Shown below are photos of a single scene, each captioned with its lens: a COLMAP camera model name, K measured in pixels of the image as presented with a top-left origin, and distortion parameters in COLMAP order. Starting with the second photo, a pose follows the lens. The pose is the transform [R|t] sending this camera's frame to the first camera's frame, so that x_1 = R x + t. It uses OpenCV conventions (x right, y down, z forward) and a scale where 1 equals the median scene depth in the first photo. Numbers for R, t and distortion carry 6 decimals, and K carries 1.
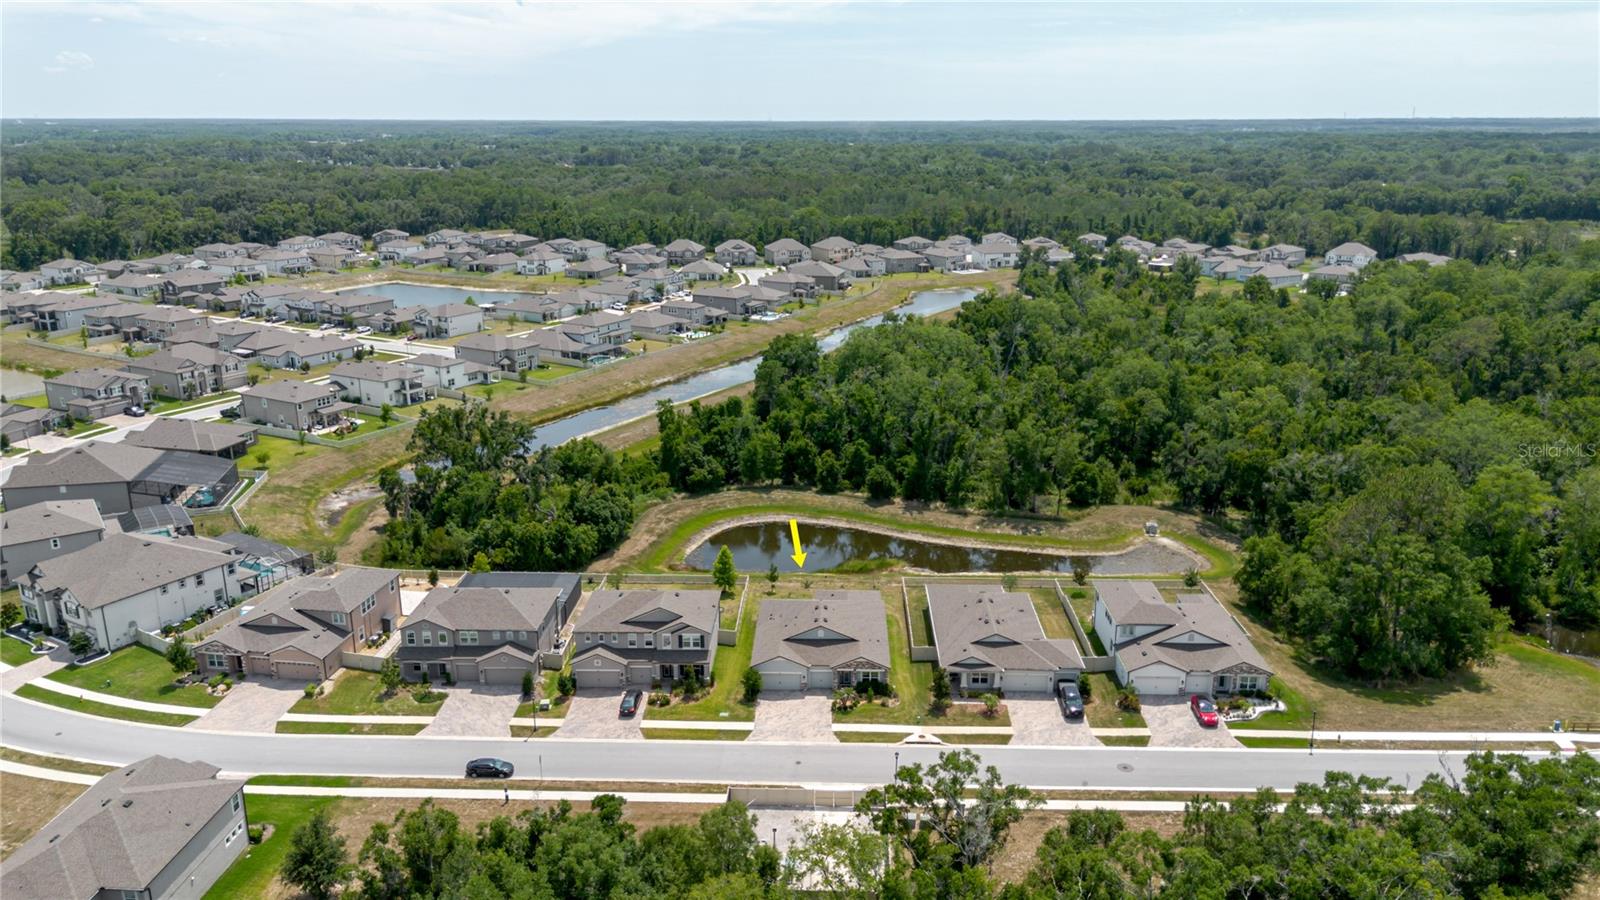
lens RADIAL K [[1150.9, 0, 800.0], [0, 1150.9, 450.0], [0, 0, 1]] dist [0.049670, -0.047646]
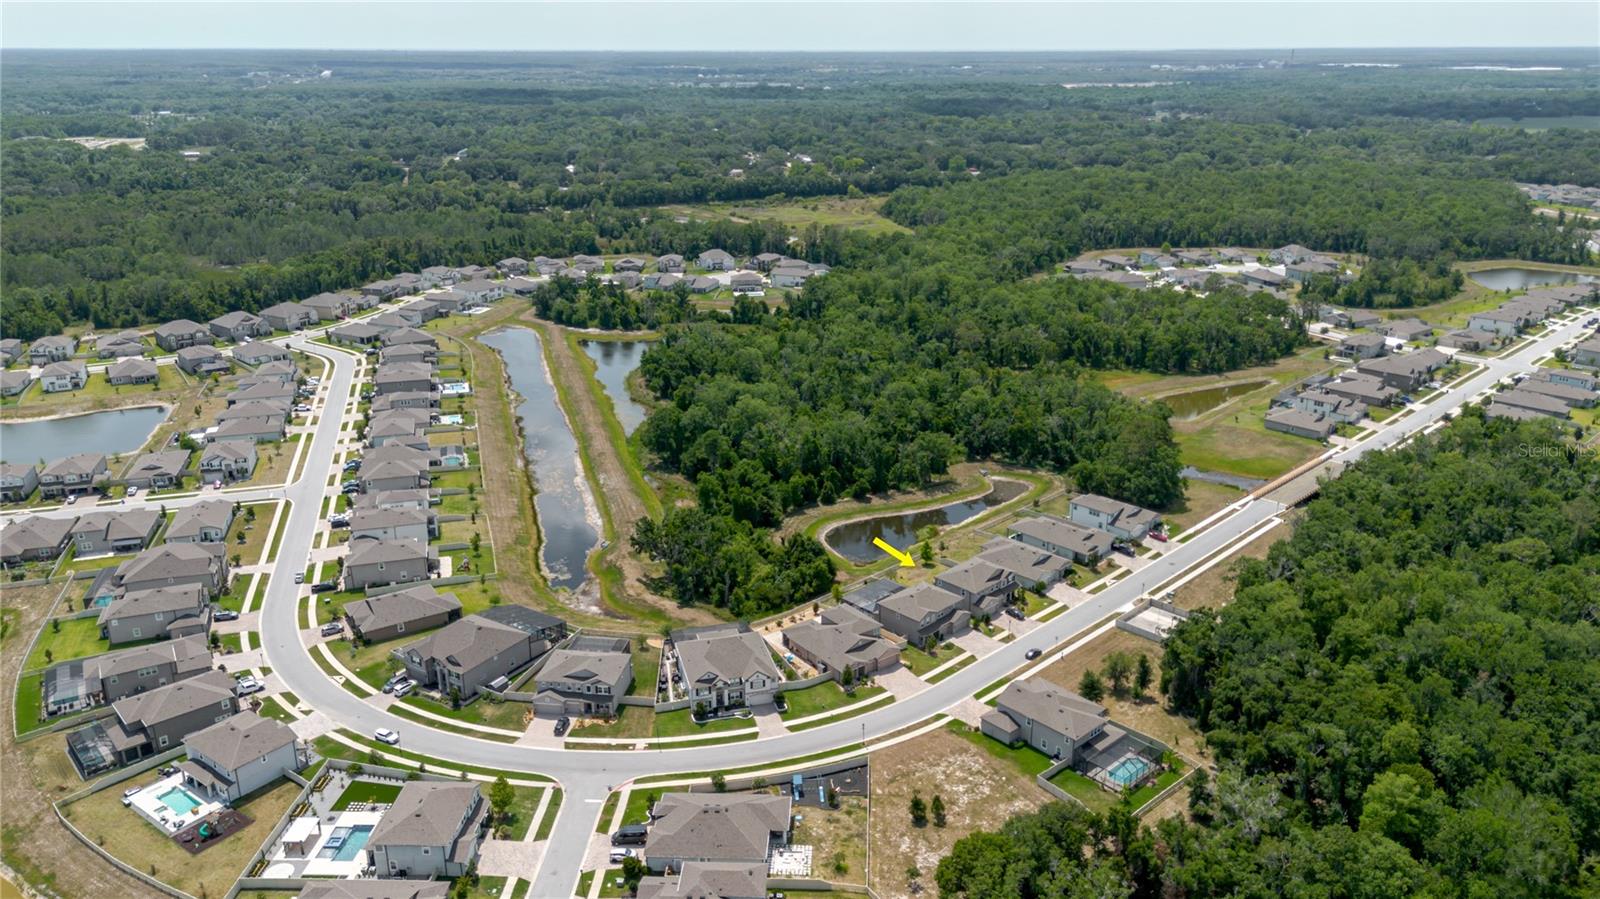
lens RADIAL K [[1150.9, 0, 800.0], [0, 1150.9, 449.5], [0, 0, 1]] dist [0.049670, -0.047646]
pose [[0.693325, -0.236361, 0.680760, -1.142985], [0.199558, 0.970709, 0.133790, -0.274577], [-0.692443, 0.043091, 0.720184, -0.154106]]
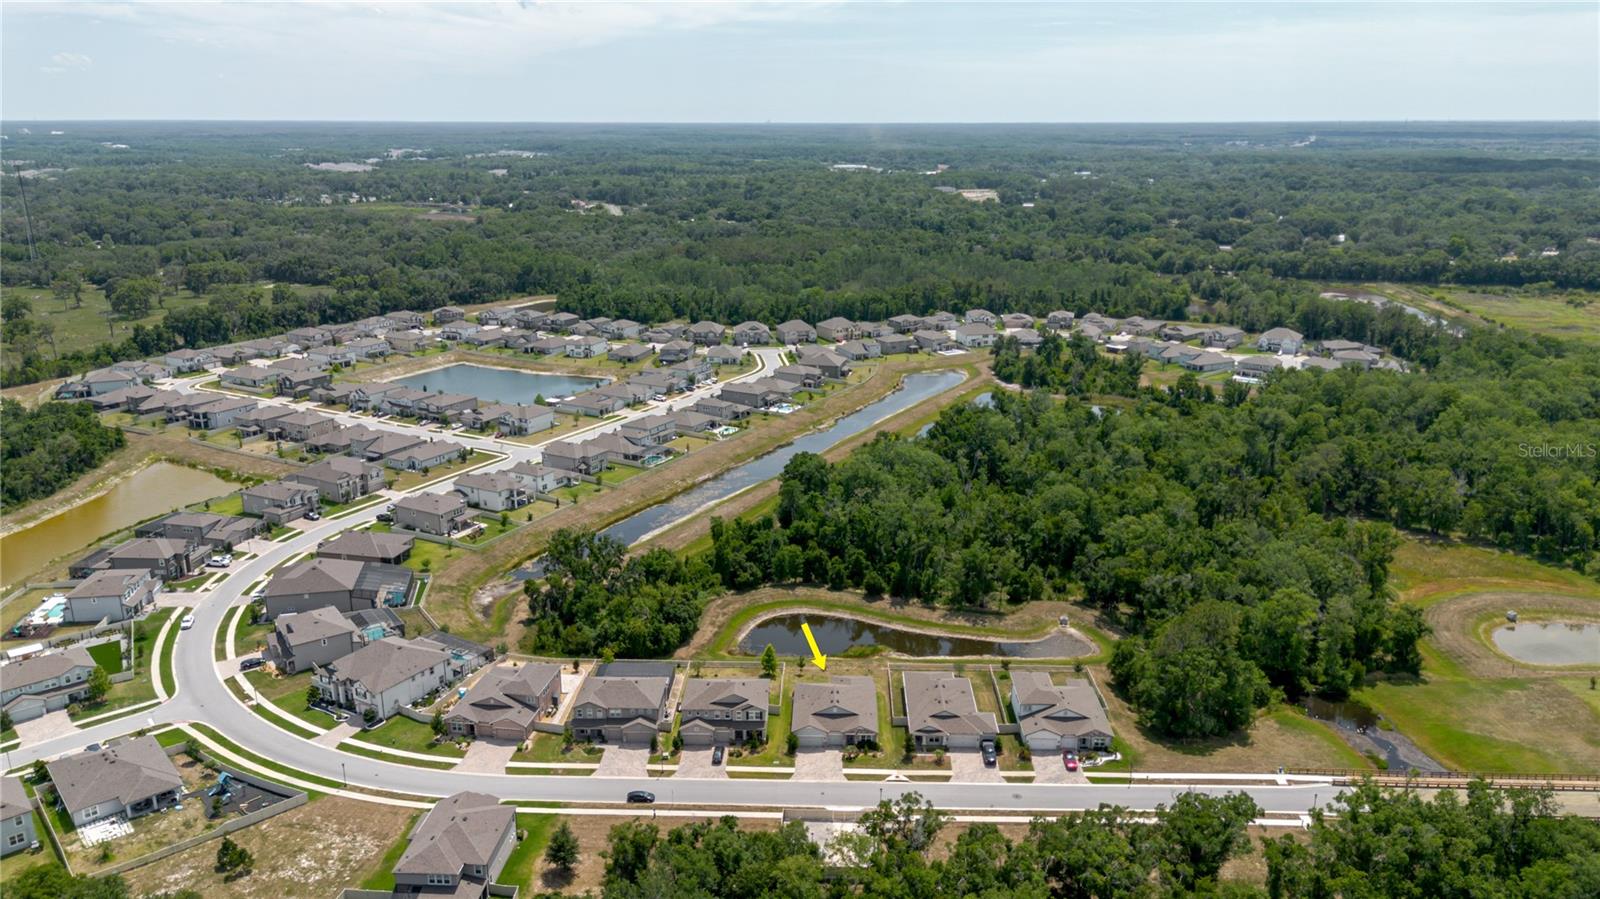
lens RADIAL K [[1150.9, 0, 800.0], [0, 1150.9, 449.5], [0, 0, 1]] dist [0.049670, -0.047646]
pose [[1.000000, -0.000442, 0.000641, -0.021311], [0.000444, 0.999998, -0.002181, -0.135054], [-0.000640, 0.002182, 0.999997, -0.408146]]
